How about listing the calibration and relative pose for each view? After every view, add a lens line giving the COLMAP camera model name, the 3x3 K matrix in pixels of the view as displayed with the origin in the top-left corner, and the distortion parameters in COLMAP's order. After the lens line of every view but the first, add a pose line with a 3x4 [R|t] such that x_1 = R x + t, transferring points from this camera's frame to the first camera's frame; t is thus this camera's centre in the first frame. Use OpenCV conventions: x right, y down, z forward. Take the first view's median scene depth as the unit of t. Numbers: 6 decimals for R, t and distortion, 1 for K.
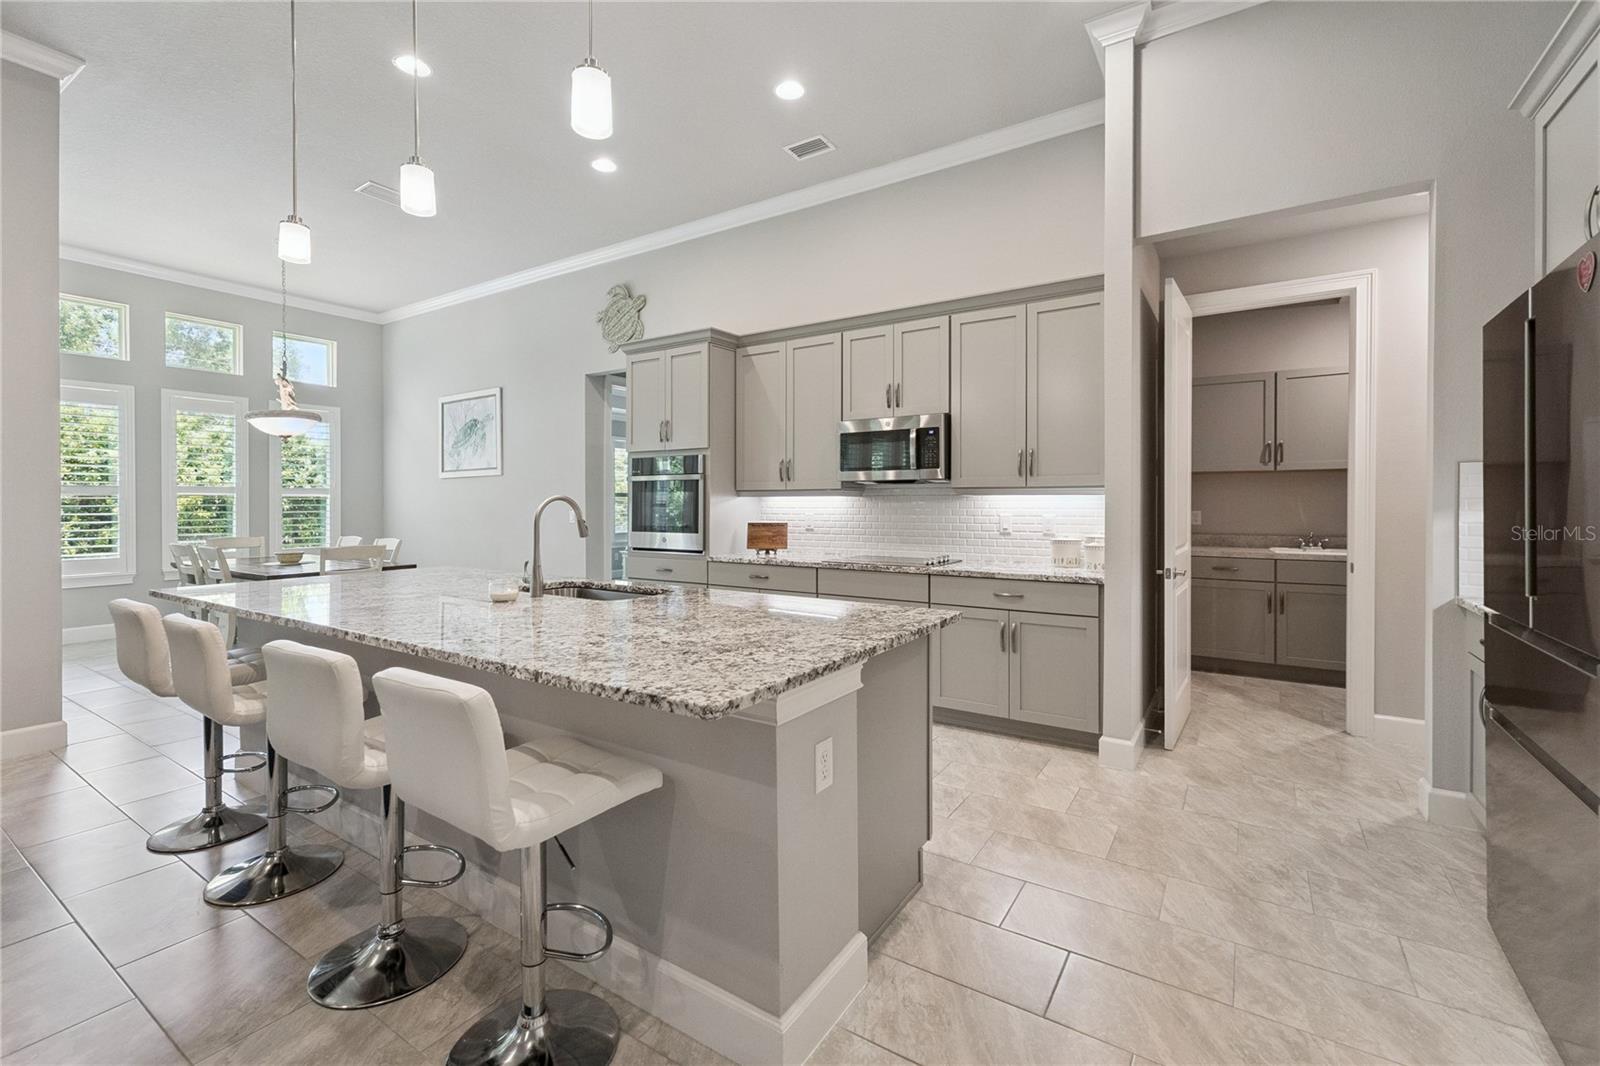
lens RADIAL K [[677.3, 0, 804.6], [0, 677.3, 508.1], [0, 0, 1]] dist [0.003016, -0.000792]
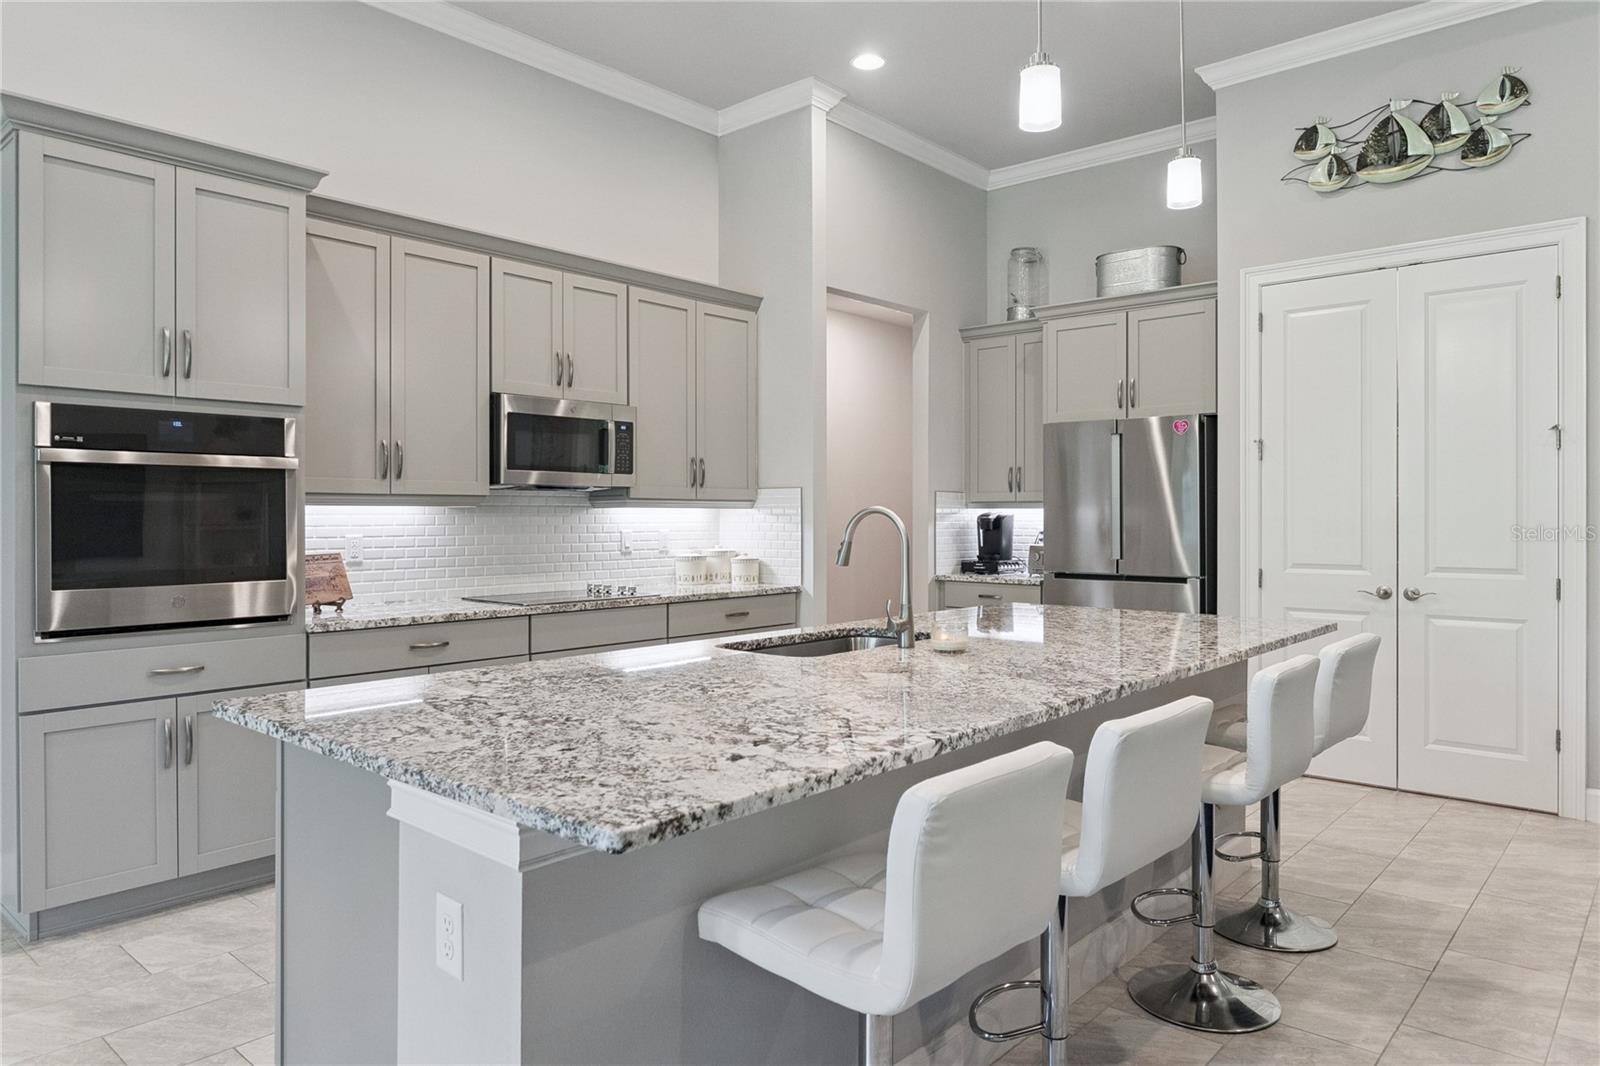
lens RADIAL K [[1023.2, 0, 793.0], [0, 1023.2, 524.2], [0, 0, 1]] dist [-0.013492, -0.006457]
pose [[0.155051, -0.006806, 0.987883, -0.923484], [0.007021, 0.999959, 0.005787, -0.004414], [-0.987882, 0.006038, 0.155092, 0.590126]]
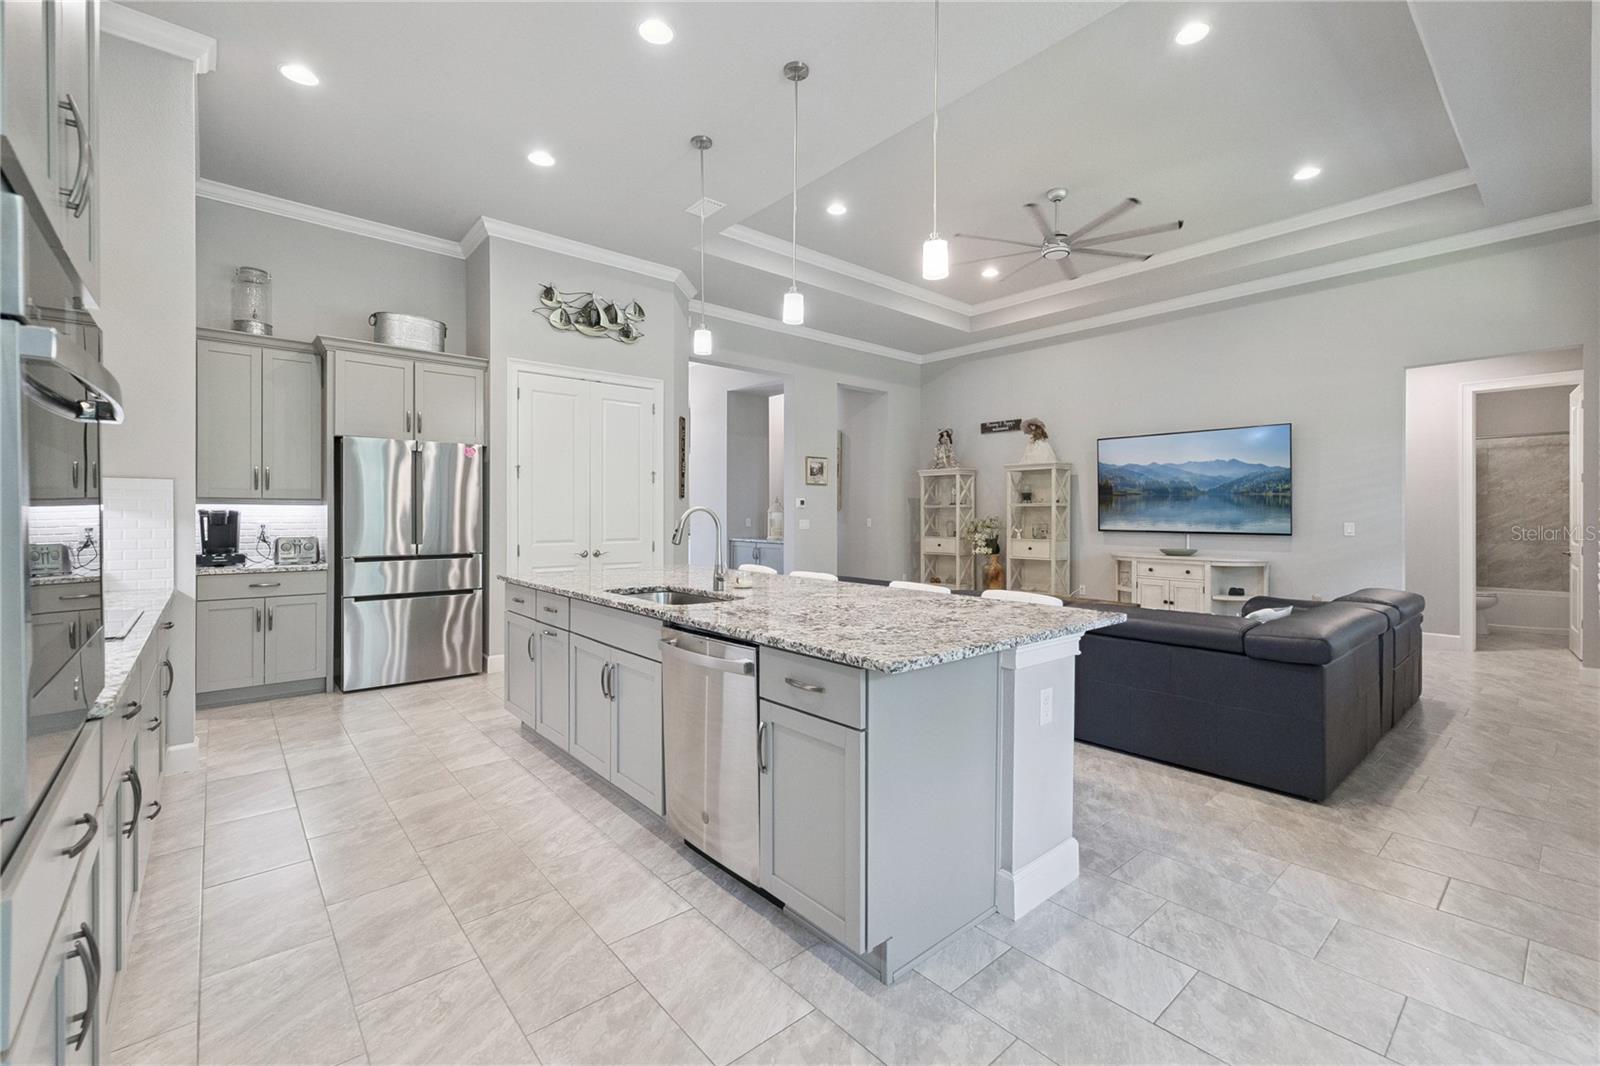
lens RADIAL K [[677.3, 0, 810.8], [0, 677.3, 523.7], [0, 0, 1]] dist [0.003016, -0.000792]
pose [[-0.960178, -0.006994, 0.279303, -0.559564], [-0.000940, 0.999762, 0.021804, -0.010754], [-0.279389, 0.020674, -0.959956, 1.320185]]
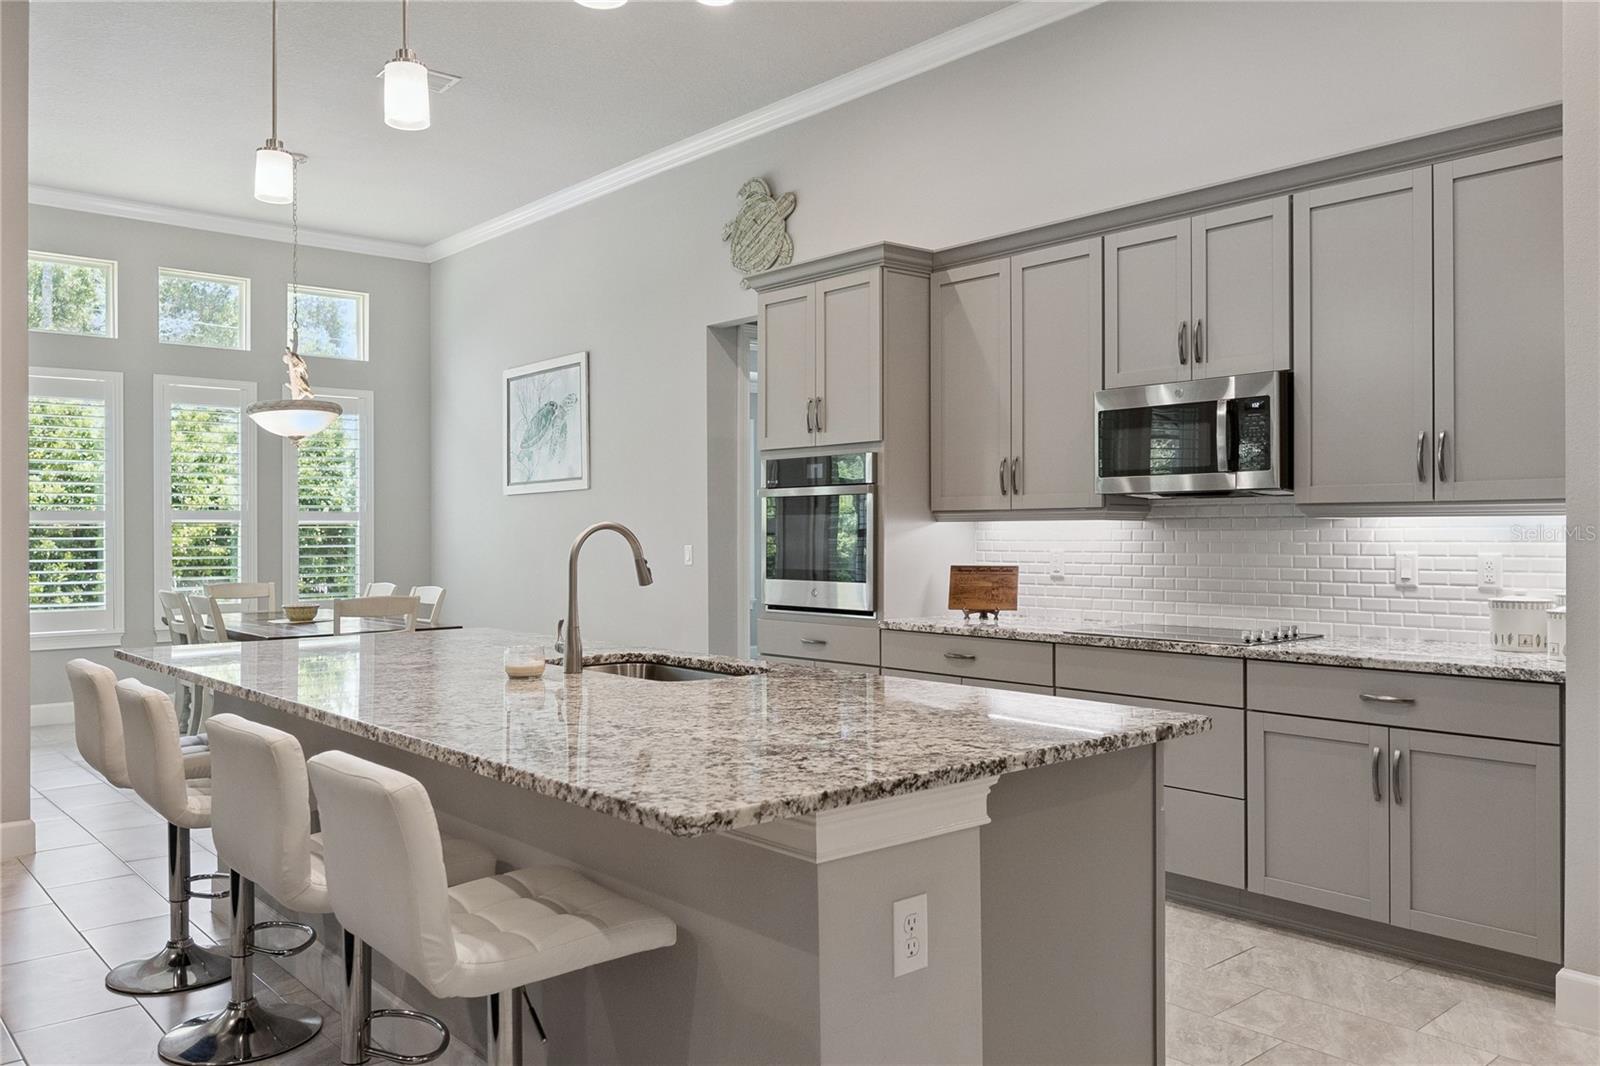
lens RADIAL K [[1203.4, 0, 810.3], [0, 1203.4, 537.5], [0, 0, 1]] dist [-0.006707, 0.002103]
pose [[0.963264, -0.001146, -0.268555, 0.094644], [0.000521, 0.999997, -0.002398, -0.000390], [0.268557, 0.002170, 0.963261, -0.054566]]
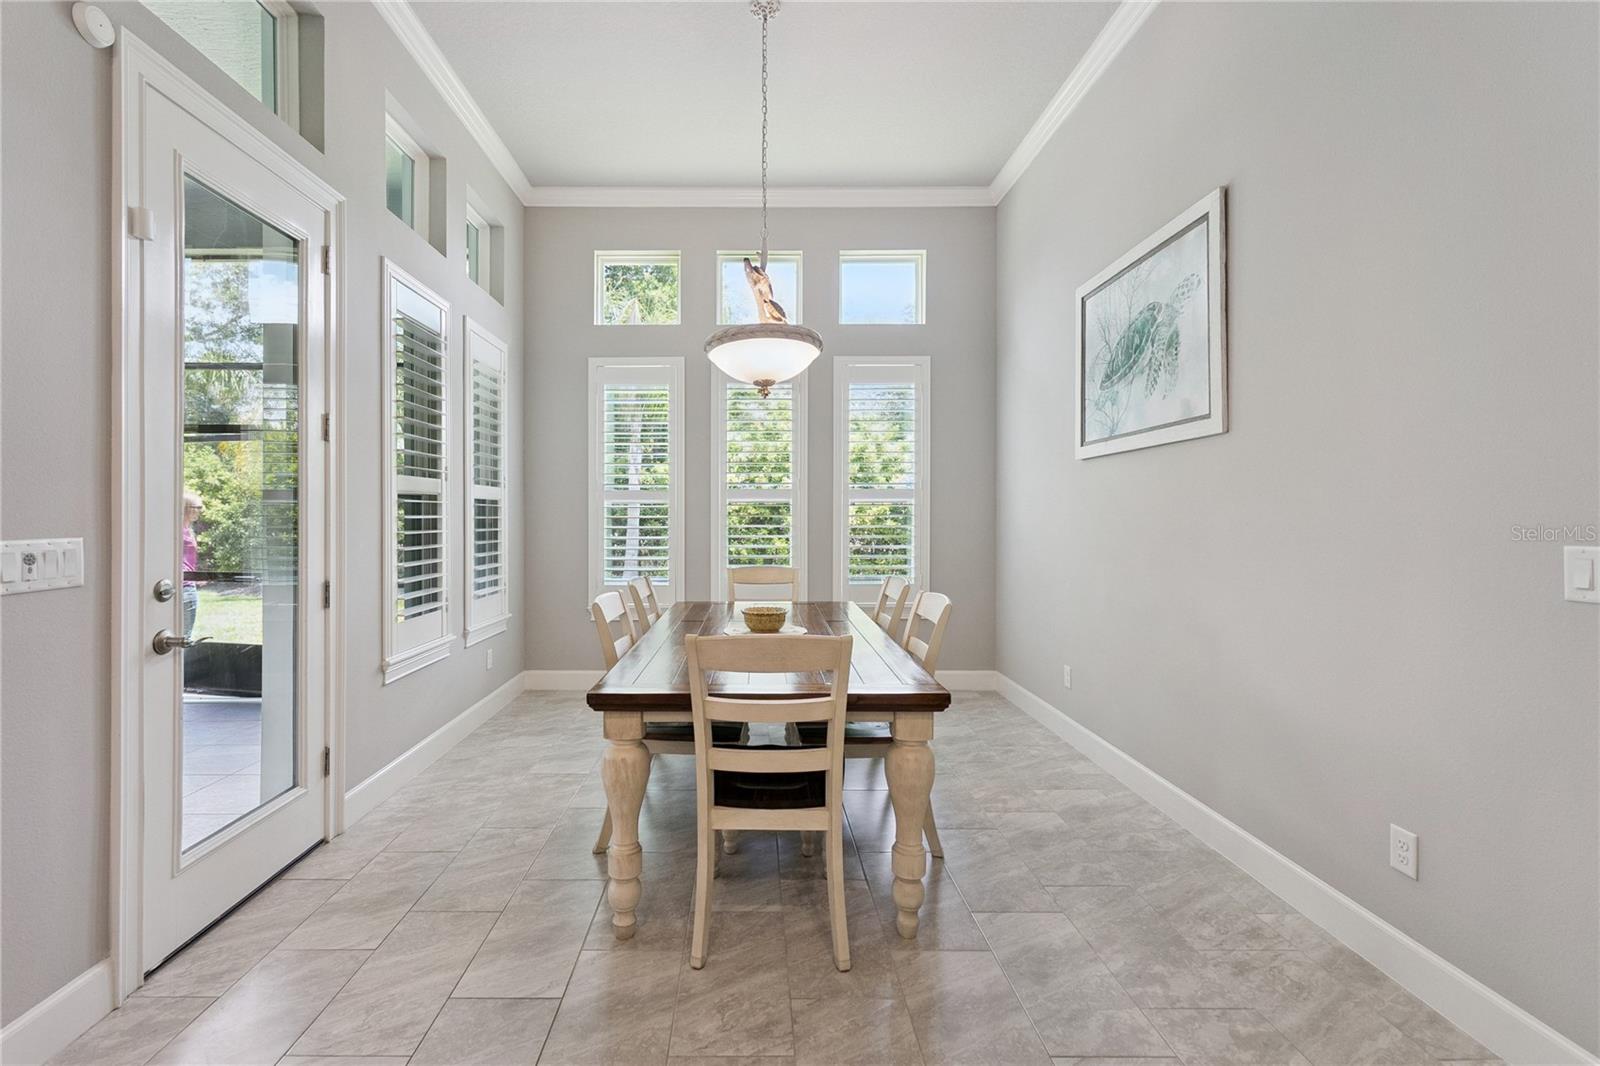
lens RADIAL K [[677.3, 0, 772.3], [0, 677.3, 519.0], [0, 0, 1]] dist [0.003016, -0.000792]
pose [[0.551009, 0.005773, -0.834479, -0.462094], [-0.004888, 0.999981, 0.003690, -0.005689], [0.834485, 0.002046, 0.551027, 0.997658]]
